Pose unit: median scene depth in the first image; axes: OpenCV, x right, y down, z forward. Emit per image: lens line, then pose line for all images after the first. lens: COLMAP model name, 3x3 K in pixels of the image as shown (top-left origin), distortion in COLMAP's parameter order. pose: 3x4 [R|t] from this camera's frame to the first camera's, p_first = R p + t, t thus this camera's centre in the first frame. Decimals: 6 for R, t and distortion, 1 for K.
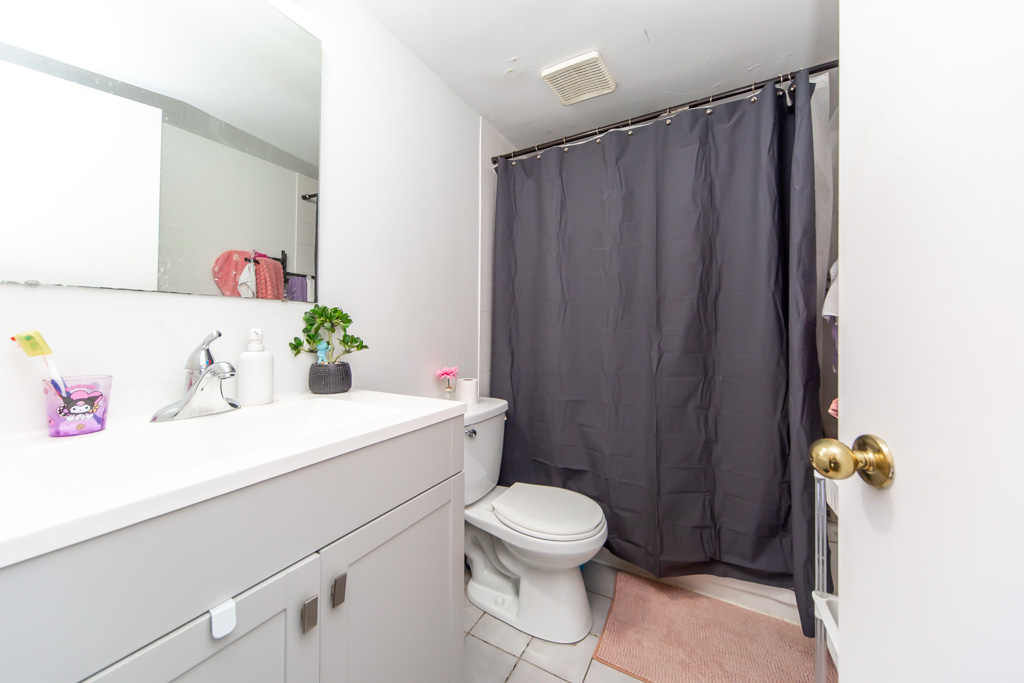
lens RADIAL K [[385.4, 0, 512.0], [0, 385.4, 341.5], [0, 0, 1]] dist [0.001534, 0.000115]
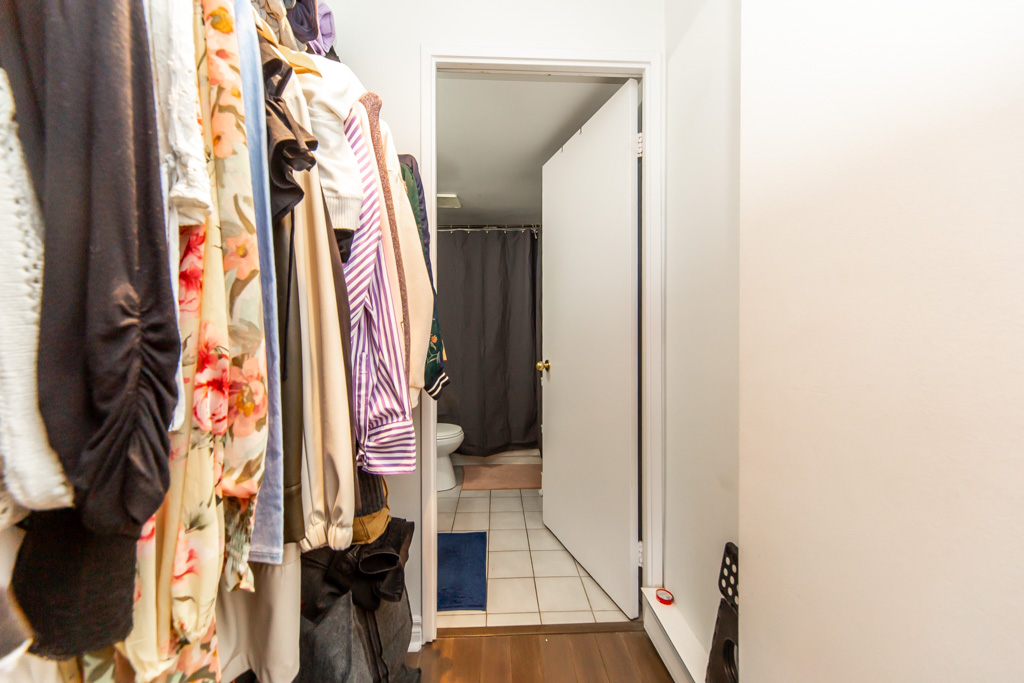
lens RADIAL K [[385.4, 0, 512.0], [0, 385.4, 341.5], [0, 0, 1]] dist [0.001534, 0.000115]
pose [[0.855832, -0.003392, 0.517243, -0.564783], [0.003793, 0.999993, 0.000280, -0.002065], [-0.517240, 0.001722, 0.855838, -0.844586]]
